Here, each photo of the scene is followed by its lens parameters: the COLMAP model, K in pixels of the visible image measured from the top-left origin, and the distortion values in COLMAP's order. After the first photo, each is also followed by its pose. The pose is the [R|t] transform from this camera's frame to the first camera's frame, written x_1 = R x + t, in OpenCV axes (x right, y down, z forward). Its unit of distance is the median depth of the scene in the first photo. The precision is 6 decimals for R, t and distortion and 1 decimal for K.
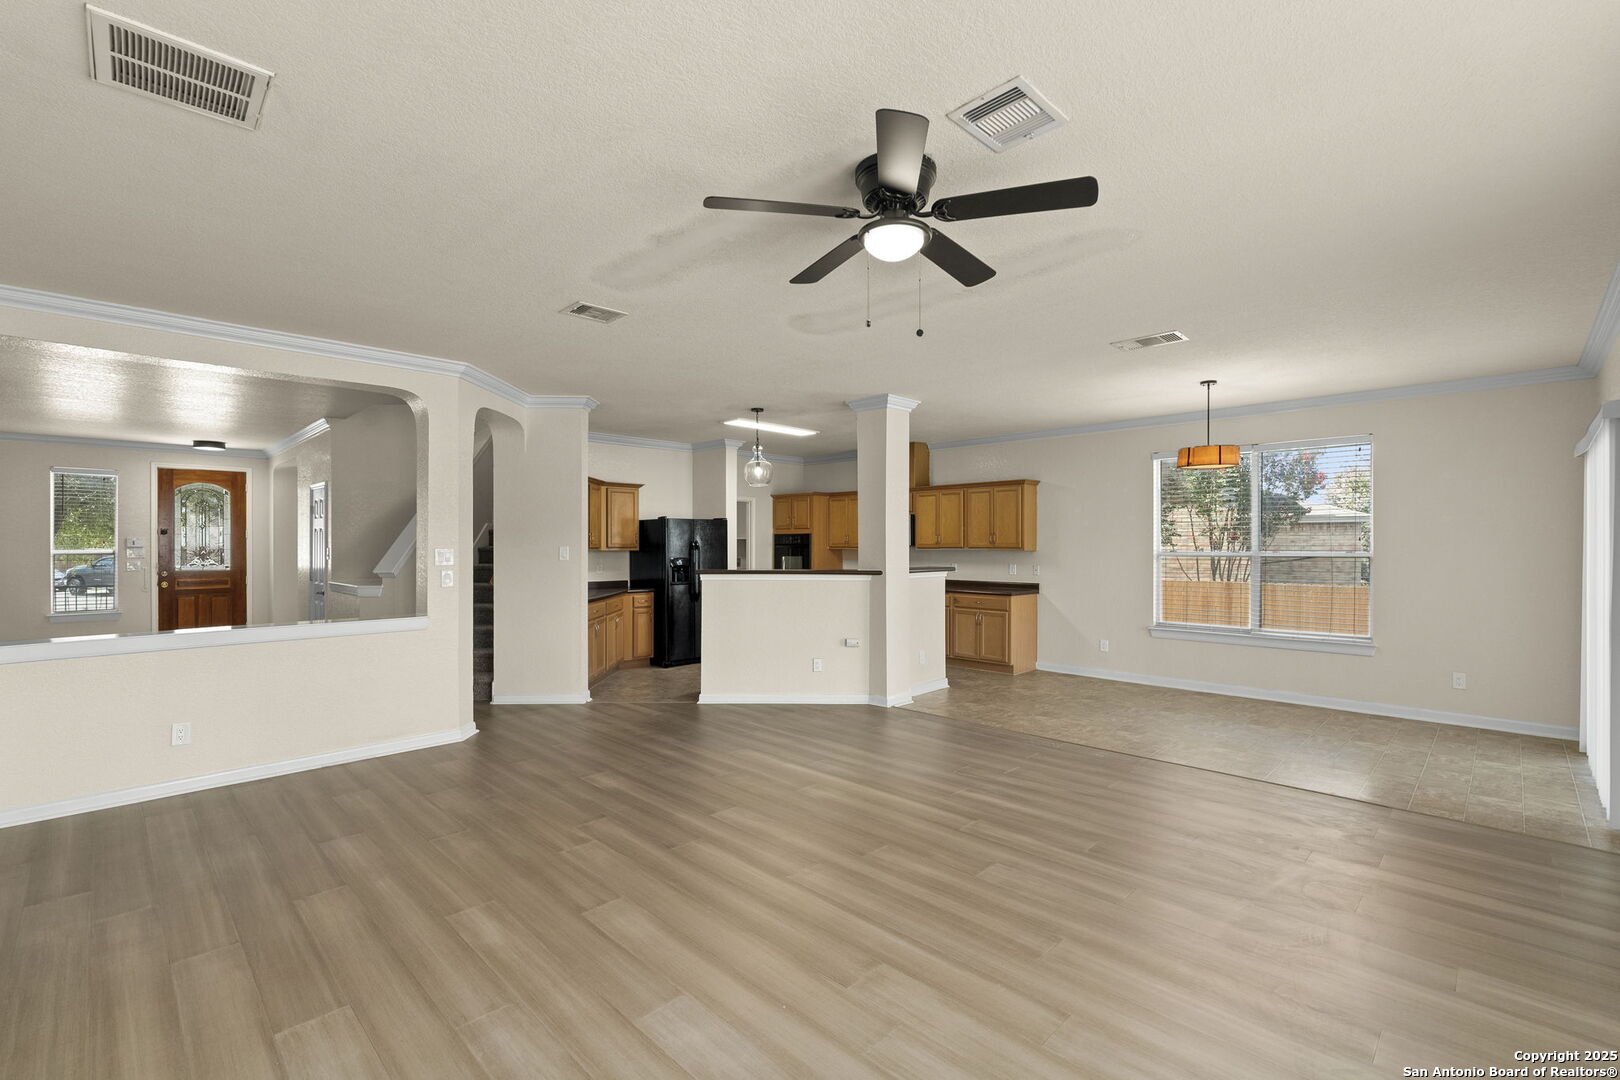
lens RADIAL K [[717.2, 0, 827.6], [0, 717.2, 544.4], [0, 0, 1]] dist [0.000495, 0.000091]
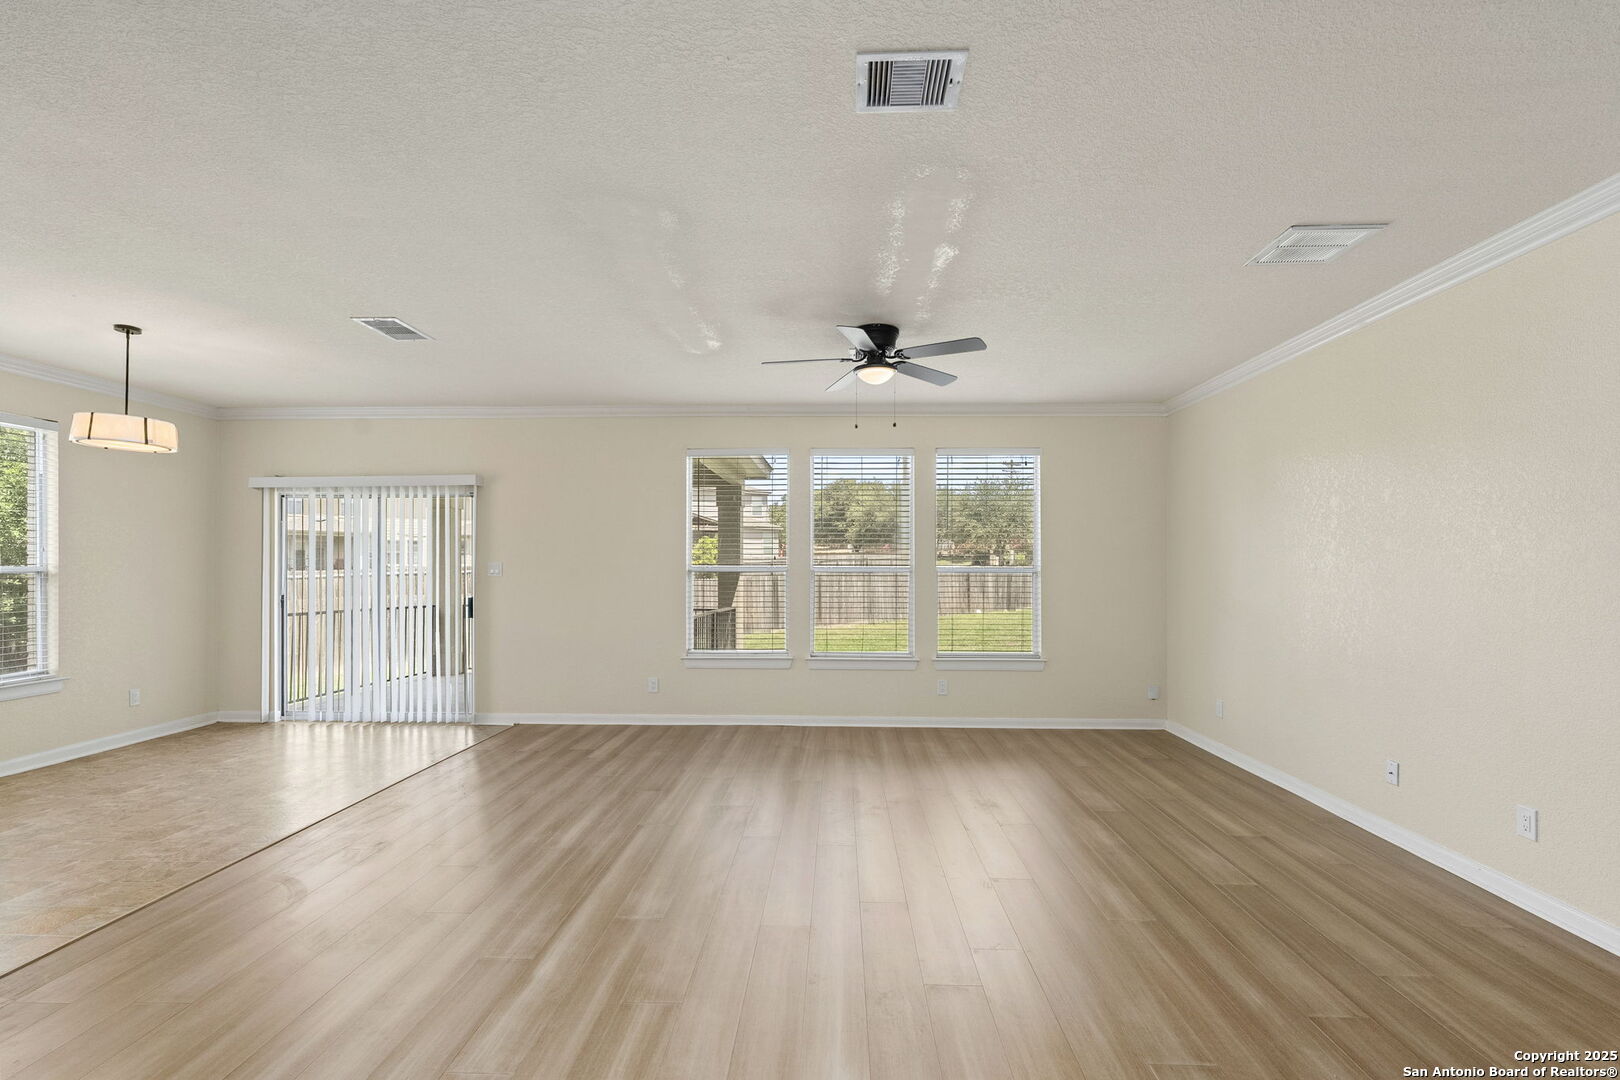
lens RADIAL K [[712.9, 0, 809.1], [0, 712.9, 560.5], [0, 0, 1]] dist [-0.001243, 0.000016]
pose [[-0.653084, 0.001607, 0.757283, -0.347292], [0.000039, 0.999998, -0.002088, 0.005759], [-0.757285, -0.001334, -0.653083, 0.725634]]
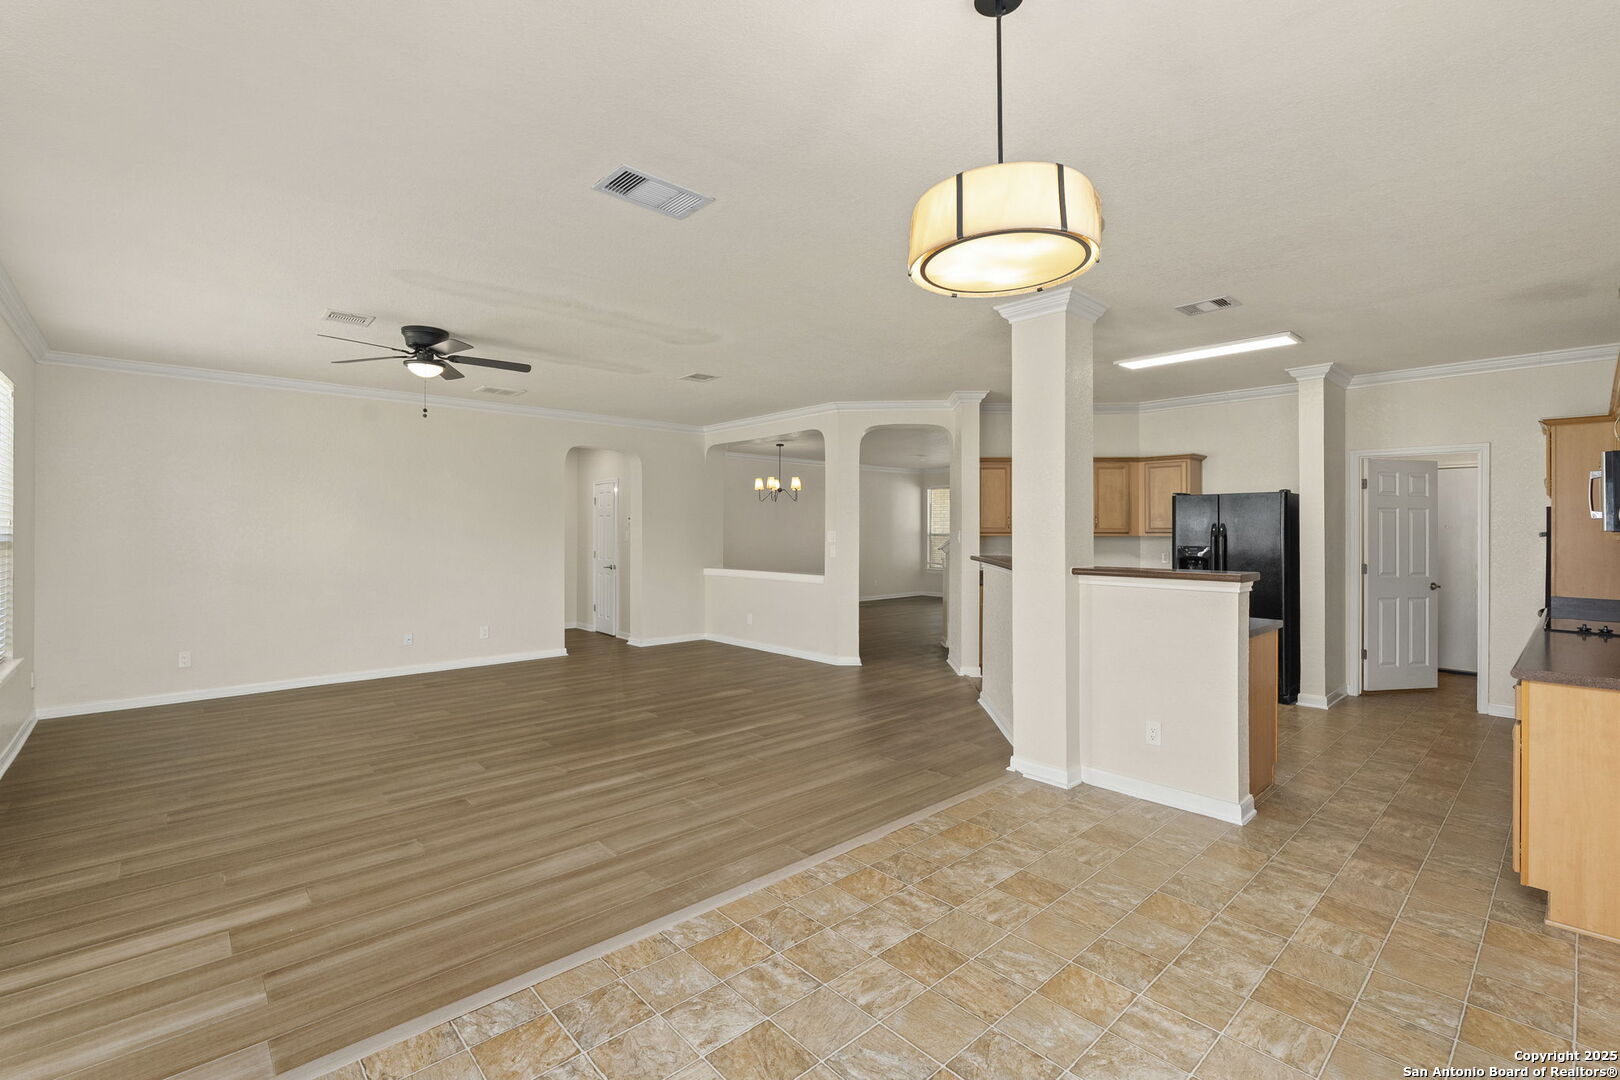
lens RADIAL K [[729.7, 0, 821.7], [0, 729.7, 530.8], [0, 0, 1]] dist [-0.000740, -0.000018]
pose [[-0.073777, -0.001135, -0.997274, 0.643301], [-0.002542, 0.999996, -0.000950, 0.004399], [0.997272, 0.002465, -0.073780, 0.724817]]
